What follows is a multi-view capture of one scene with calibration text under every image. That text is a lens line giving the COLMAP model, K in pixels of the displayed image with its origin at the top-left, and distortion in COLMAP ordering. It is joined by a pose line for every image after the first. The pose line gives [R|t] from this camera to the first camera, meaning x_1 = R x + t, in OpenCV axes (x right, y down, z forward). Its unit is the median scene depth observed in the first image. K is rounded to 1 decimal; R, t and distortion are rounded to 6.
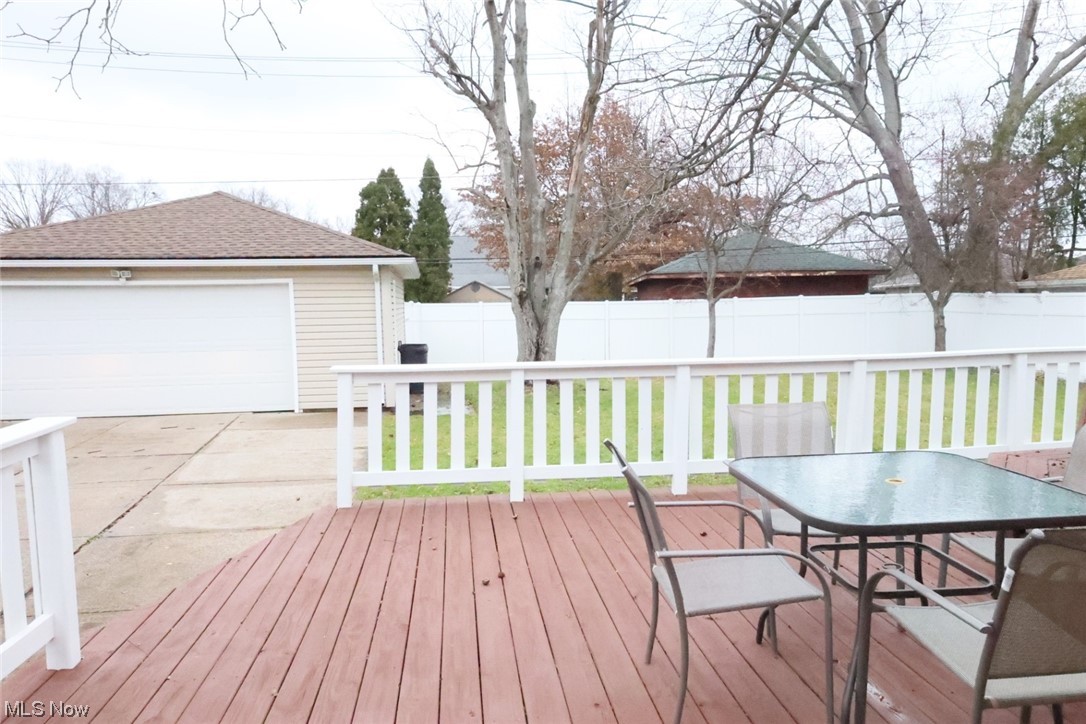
lens RADIAL K [[740.6, 0, 542.5], [0, 740.6, 360.7], [0, 0, 1]] dist [-0.011546, 0.000652]
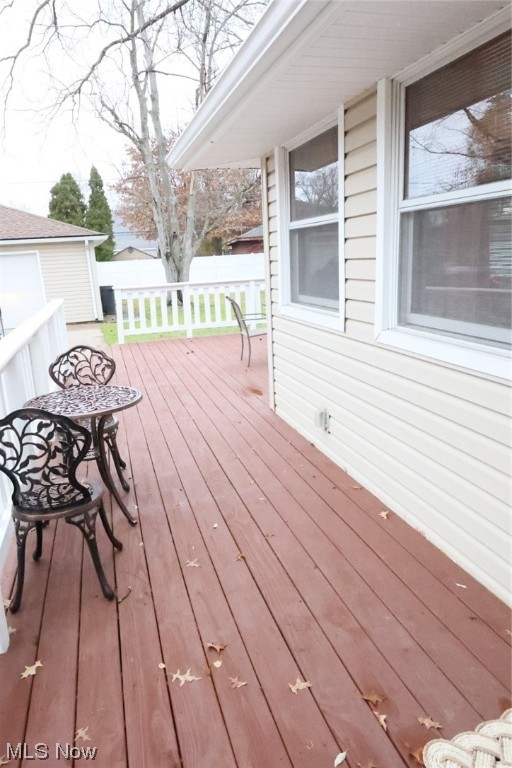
lens RADIAL K [[523.8, 0, 251.6], [0, 523.8, 385.2], [0, 0, 1]] dist [-0.011546, 0.000652]
pose [[0.986022, -0.076672, 0.147929, -0.032781], [0.051947, 0.985042, 0.164299, 0.020891], [-0.158313, -0.154318, 0.975255, -0.254509]]
